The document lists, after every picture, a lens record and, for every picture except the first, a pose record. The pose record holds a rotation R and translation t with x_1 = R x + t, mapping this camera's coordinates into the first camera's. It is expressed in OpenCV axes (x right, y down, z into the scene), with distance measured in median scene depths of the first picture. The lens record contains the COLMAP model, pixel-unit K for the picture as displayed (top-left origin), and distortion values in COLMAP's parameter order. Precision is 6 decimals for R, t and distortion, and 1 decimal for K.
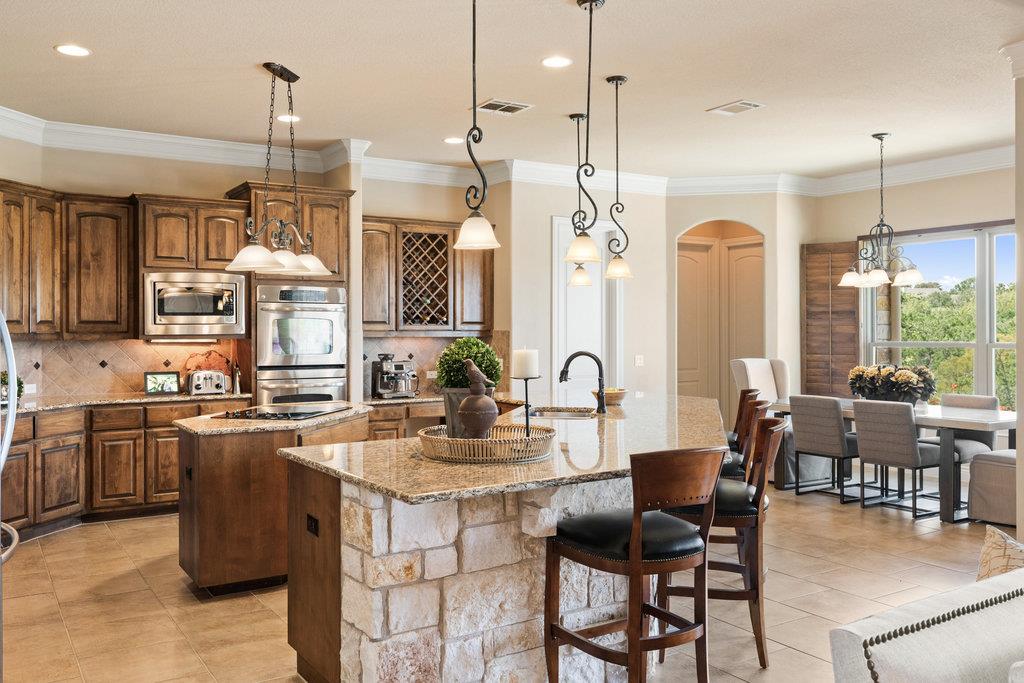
lens RADIAL K [[846.3, 0, 494.8], [0, 846.3, 328.6], [0, 0, 1]] dist [0.001618, 0.014688]
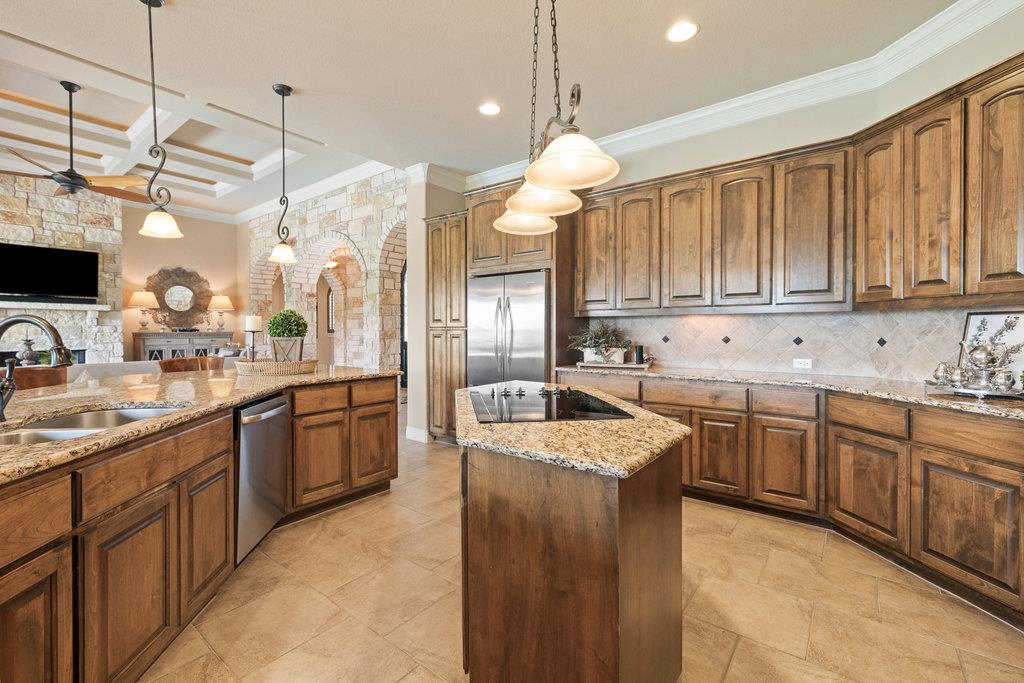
lens RADIAL K [[444.0, 0, 516.7], [0, 444.0, 335.0], [0, 0, 1]] dist [0.000844, 0.000437]
pose [[-0.934229, 0.008325, -0.356577, -0.075648], [0.005129, 0.999938, 0.009910, 0.028320], [0.356638, 0.007429, -0.934213, 1.007582]]
